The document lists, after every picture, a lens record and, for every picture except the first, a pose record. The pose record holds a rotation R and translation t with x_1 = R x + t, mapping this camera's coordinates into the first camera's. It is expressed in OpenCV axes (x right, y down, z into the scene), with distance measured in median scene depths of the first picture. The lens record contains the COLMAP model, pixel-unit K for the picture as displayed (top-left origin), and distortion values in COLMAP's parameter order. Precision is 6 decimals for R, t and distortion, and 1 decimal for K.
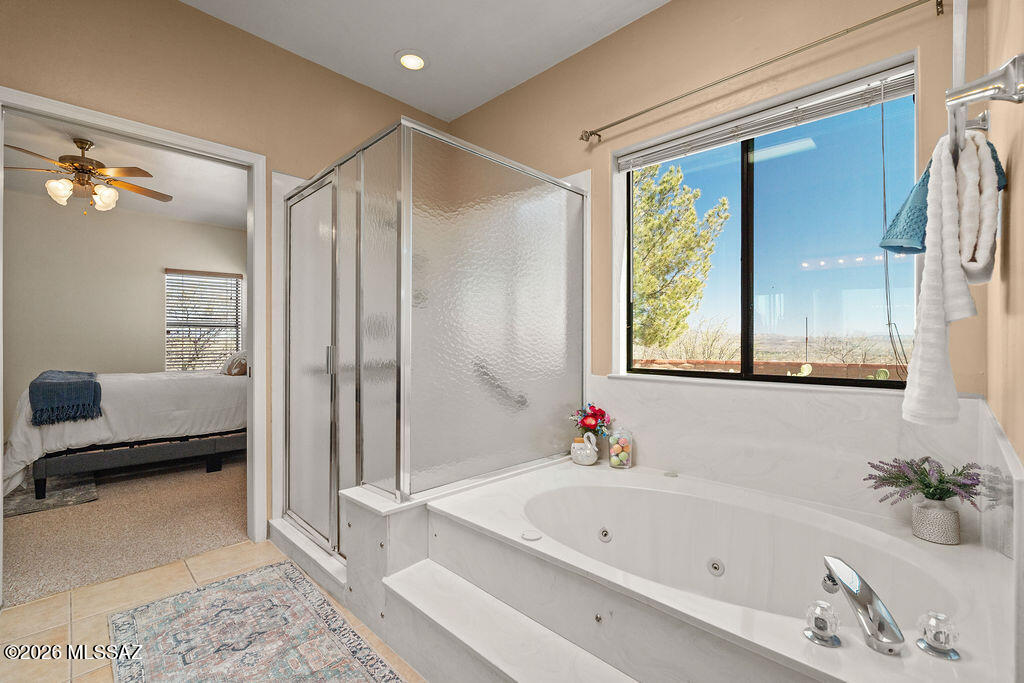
lens RADIAL K [[452.2, 0, 528.7], [0, 452.2, 343.4], [0, 0, 1]] dist [-0.005251, -0.000400]
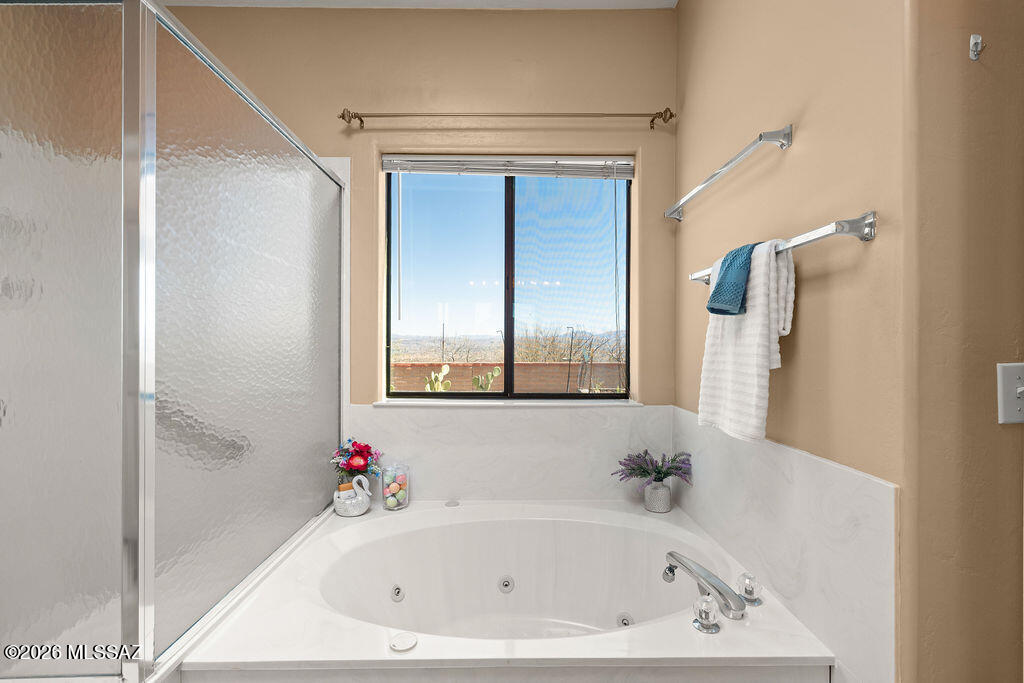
lens RADIAL K [[452.2, 0, 511.7], [0, 452.2, 342.0], [0, 0, 1]] dist [-0.005251, -0.000400]
pose [[0.713513, 0.001832, 0.700639, -0.255975], [-0.004298, 0.999989, 0.001763, -0.052797], [-0.700629, -0.004269, 0.713513, 0.214545]]
